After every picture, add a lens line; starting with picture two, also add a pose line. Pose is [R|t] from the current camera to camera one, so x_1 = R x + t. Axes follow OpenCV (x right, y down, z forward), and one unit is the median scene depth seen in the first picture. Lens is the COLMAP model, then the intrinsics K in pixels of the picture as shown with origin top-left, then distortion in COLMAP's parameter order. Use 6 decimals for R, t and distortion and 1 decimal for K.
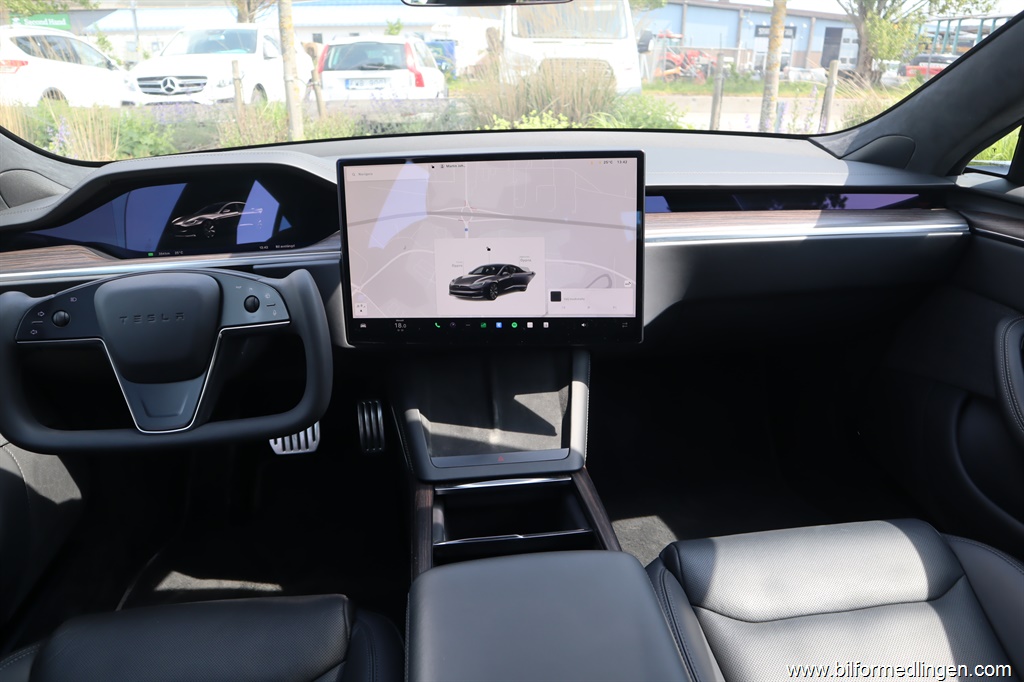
lens RADIAL K [[708.5, 0, 512.0], [0, 708.5, 341.0], [0, 0, 1]] dist [-0.126936, 0.076976]
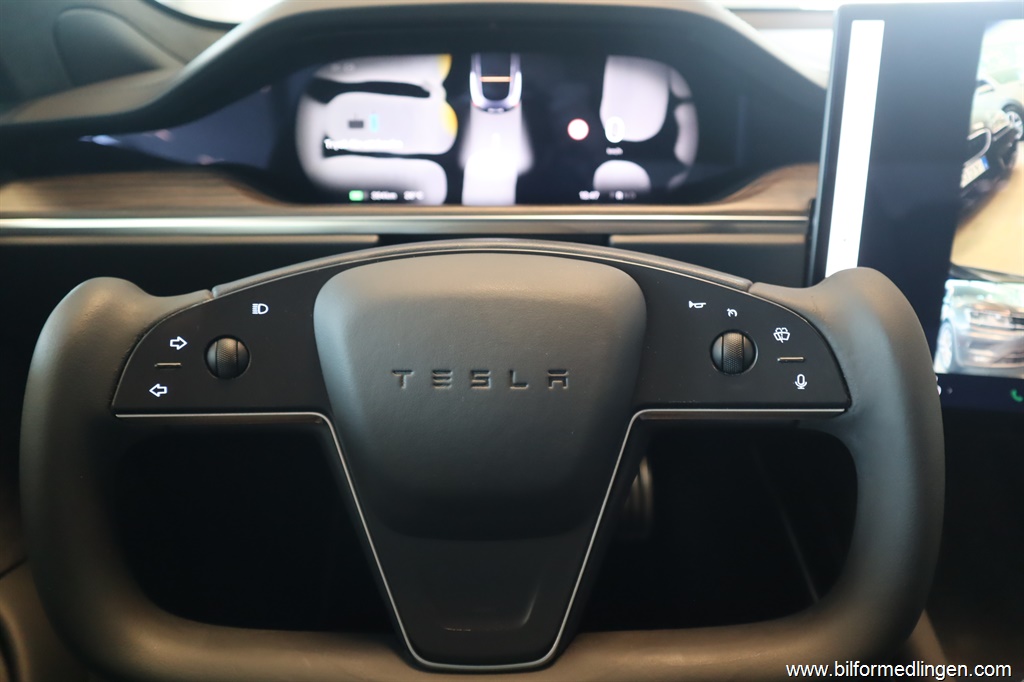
lens RADIAL K [[727.6, 0, 512.0], [0, 727.6, 341.0], [0, 0, 1]] dist [-0.006226, -0.002219]
pose [[0.994001, 0.072515, -0.081880, -0.395760], [-0.066725, 0.995216, 0.071358, -0.068366], [0.086663, -0.065466, 0.994084, 0.511990]]
